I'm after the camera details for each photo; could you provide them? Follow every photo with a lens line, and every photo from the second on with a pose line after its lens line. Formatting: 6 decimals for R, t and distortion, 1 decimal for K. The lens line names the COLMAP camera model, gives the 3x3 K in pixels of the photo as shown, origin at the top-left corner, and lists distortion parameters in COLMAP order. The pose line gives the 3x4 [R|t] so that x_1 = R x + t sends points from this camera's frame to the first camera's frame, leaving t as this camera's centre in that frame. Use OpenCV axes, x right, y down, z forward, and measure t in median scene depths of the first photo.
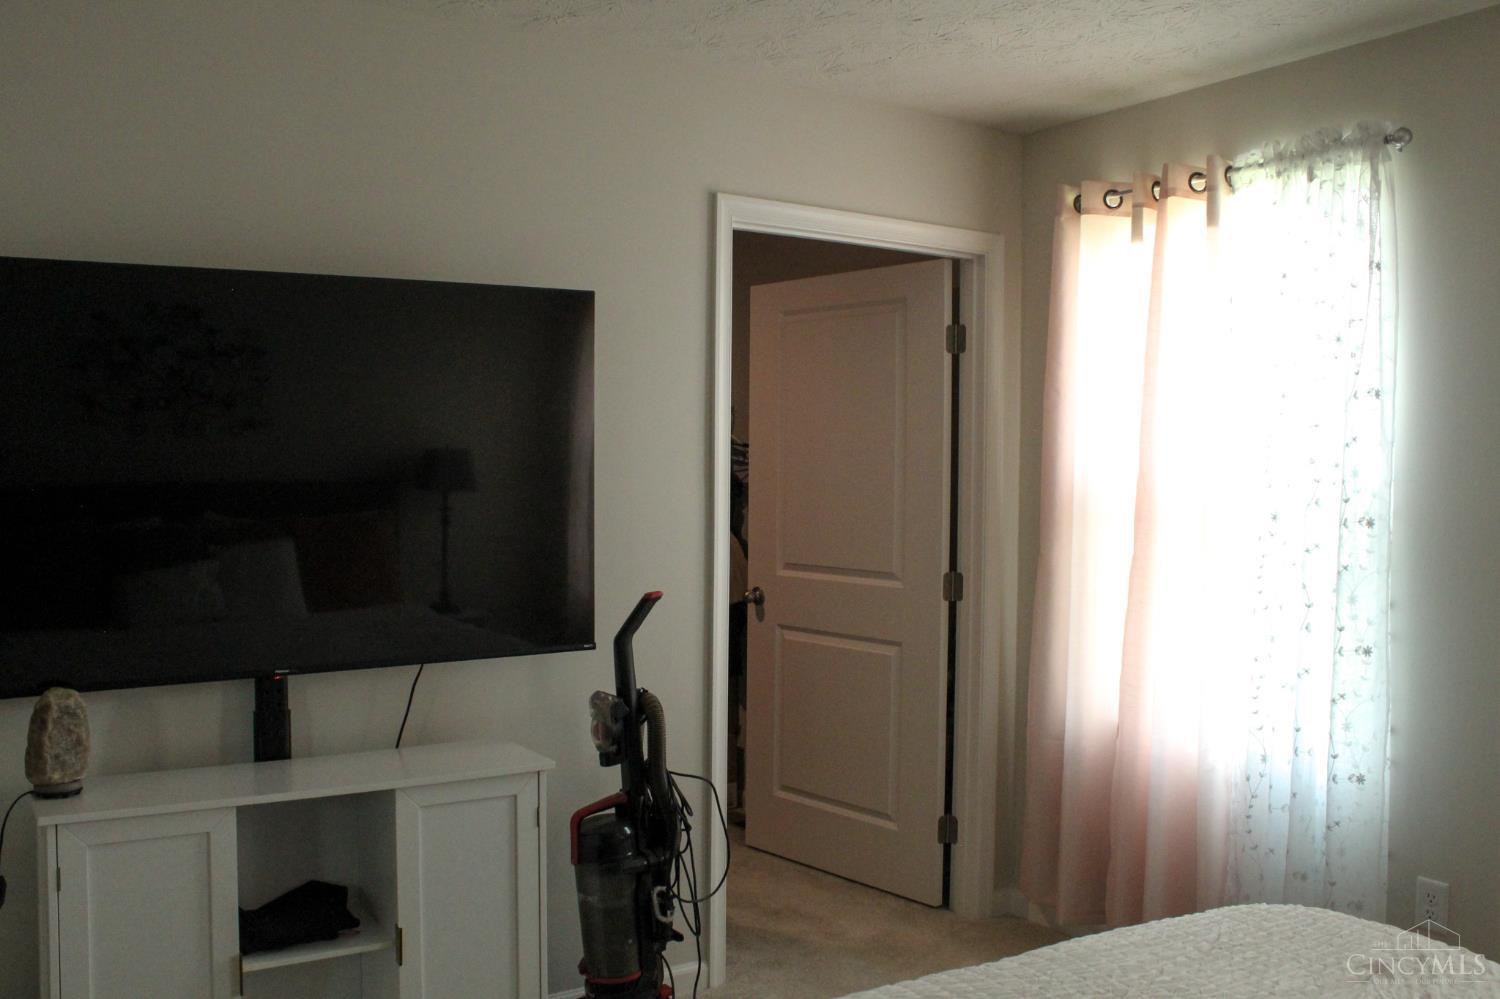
lens RADIAL K [[1300.4, 0, 750.0], [0, 1300.4, 499.5], [0, 0, 1]] dist [-0.182326, 0.185372]
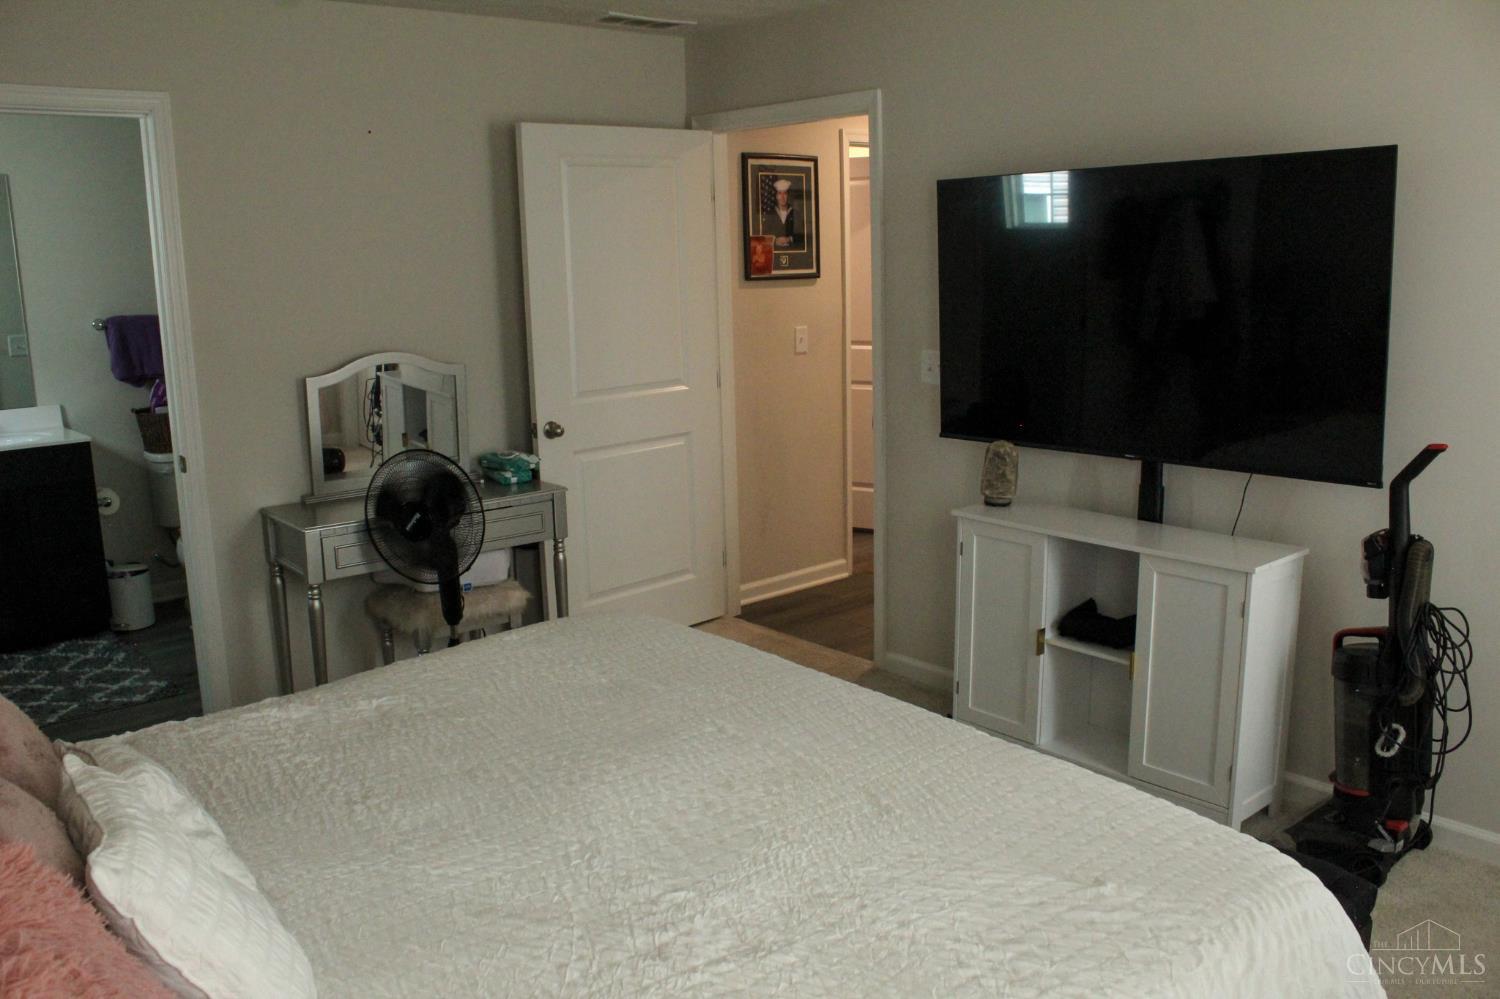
lens RADIAL K [[1255.4, 0, 734.8], [0, 1255.4, 504.4], [0, 0, 1]] dist [-0.170286, 0.159515]
pose [[0.127151, 0.182635, -0.974924, 0.777186], [-0.007645, 0.983053, 0.183160, -0.049356], [0.991854, -0.015835, 0.126393, 0.340989]]
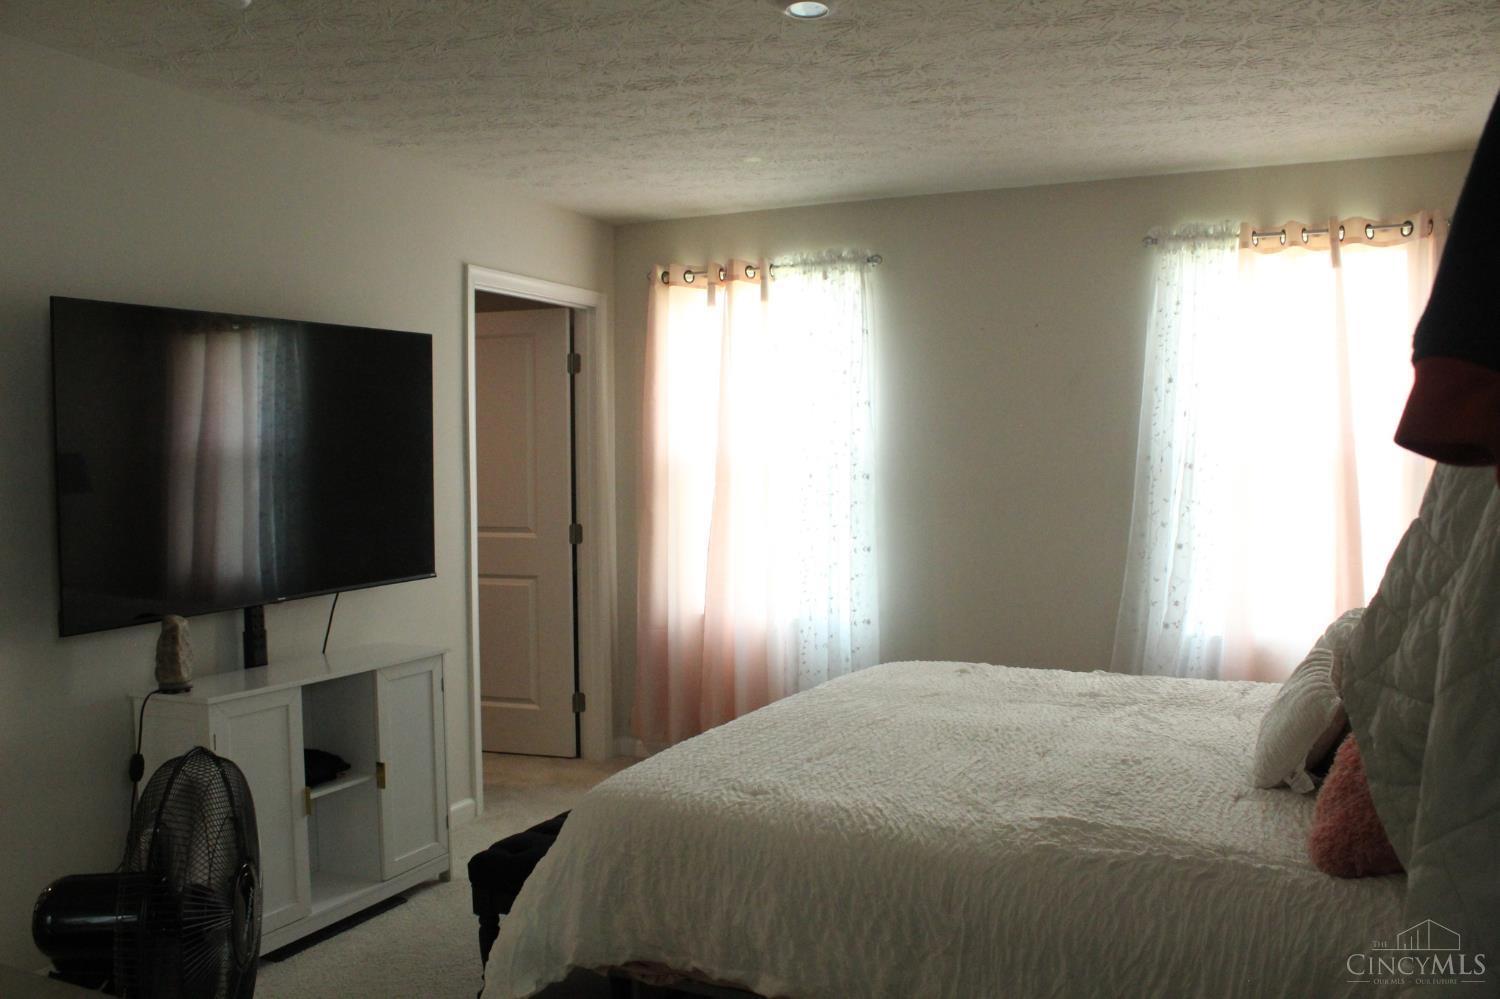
lens RADIAL K [[1255.4, 0, 734.8], [0, 1255.4, 504.4], [0, 0, 1]] dist [-0.170286, 0.159515]
pose [[0.845627, -0.036949, 0.532494, -0.573564], [0.031458, 0.999317, 0.019385, 0.016406], [-0.532846, 0.000358, 0.846212, -0.373841]]
